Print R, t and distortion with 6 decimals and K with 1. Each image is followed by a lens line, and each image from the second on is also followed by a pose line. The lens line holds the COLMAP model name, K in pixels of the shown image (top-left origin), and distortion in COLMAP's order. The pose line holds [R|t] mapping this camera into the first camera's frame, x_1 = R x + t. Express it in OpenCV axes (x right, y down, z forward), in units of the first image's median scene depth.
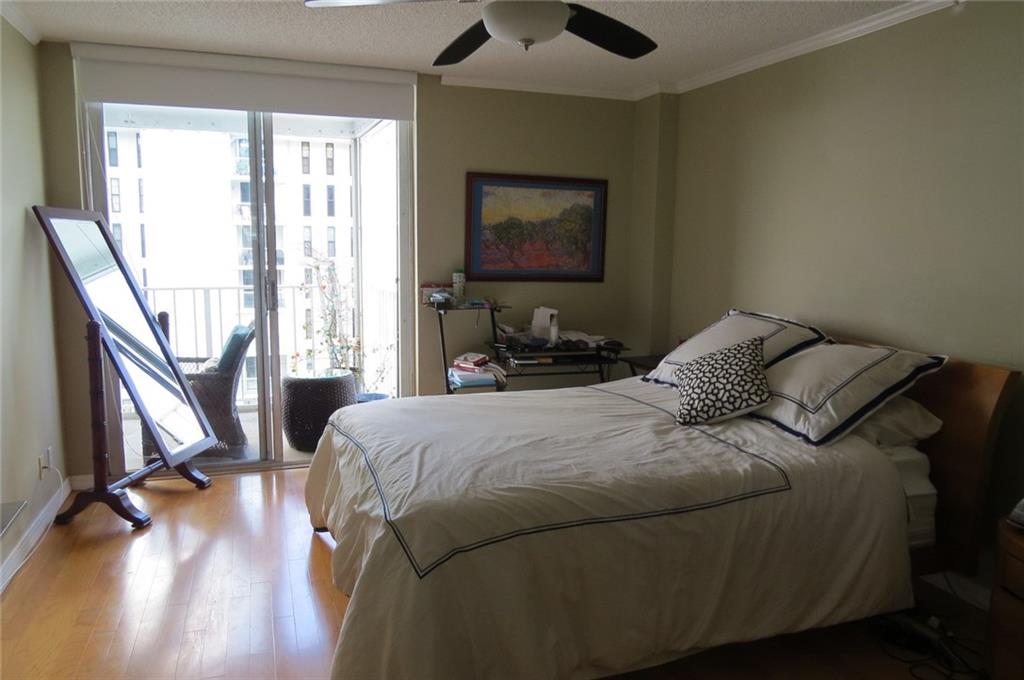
lens RADIAL K [[737.8, 0, 512.9], [0, 737.8, 335.9], [0, 0, 1]] dist [-0.018500, 0.010582]
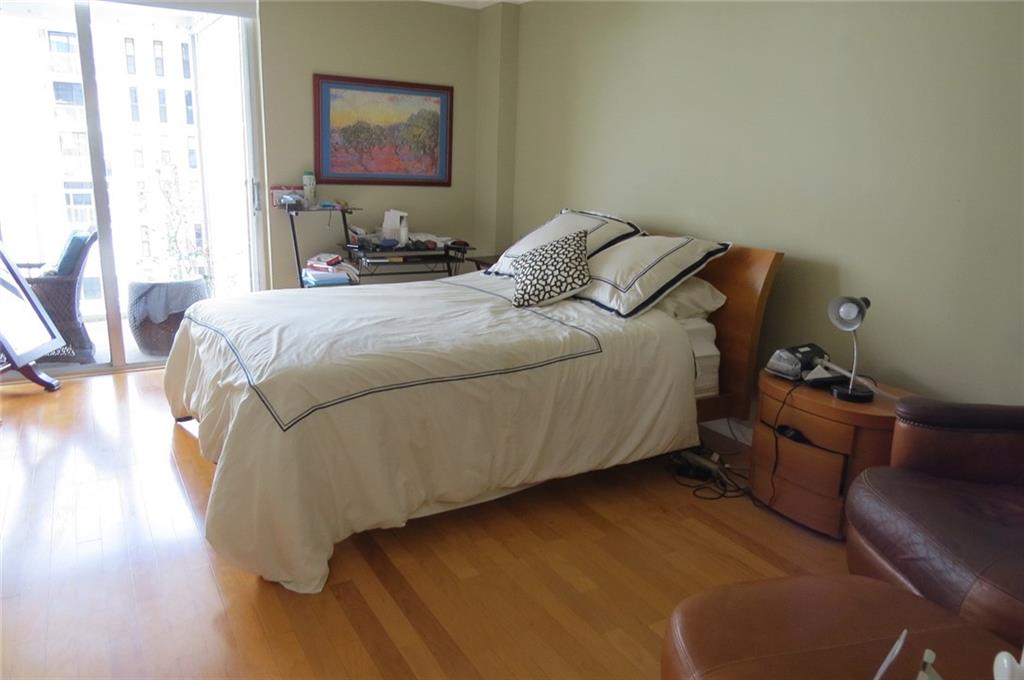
lens RADIAL K [[737.8, 0, 512.9], [0, 737.8, 335.9], [0, 0, 1]] dist [-0.018500, 0.010582]
pose [[0.981621, -0.030570, 0.188376, 0.008349], [0.009386, 0.993626, 0.112336, 0.036563], [-0.190609, -0.108503, 0.975651, -0.112379]]
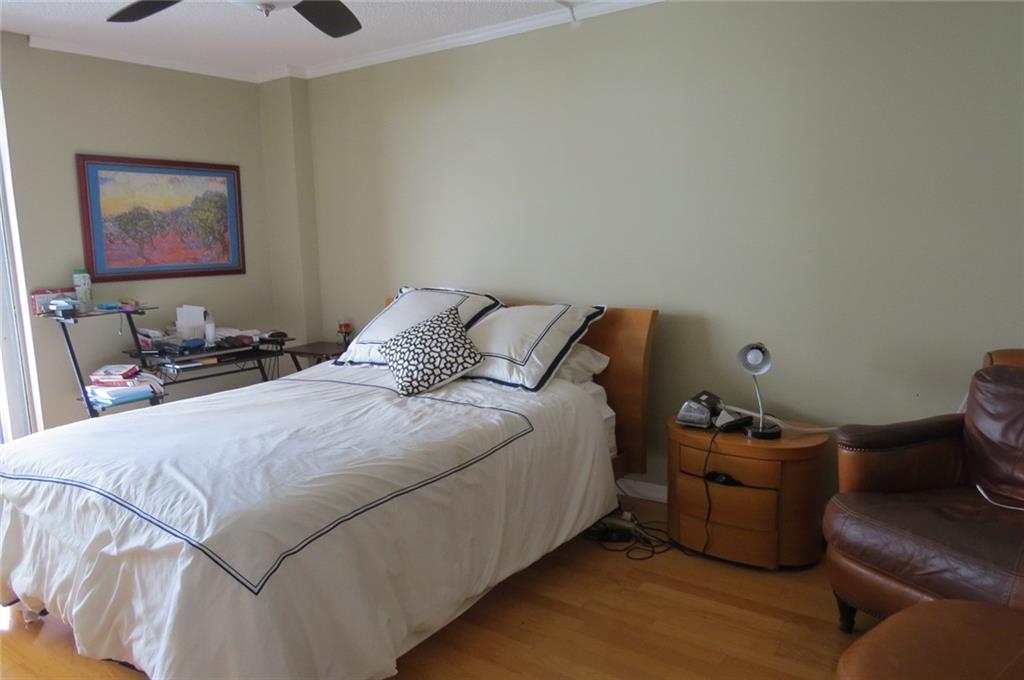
lens RADIAL K [[737.8, 0, 512.9], [0, 737.8, 335.9], [0, 0, 1]] dist [-0.018500, 0.010582]
pose [[0.825814, -0.116916, 0.551689, -0.212492], [0.111867, 0.992795, 0.042945, 0.007207], [-0.552735, 0.026252, 0.832943, 0.043008]]
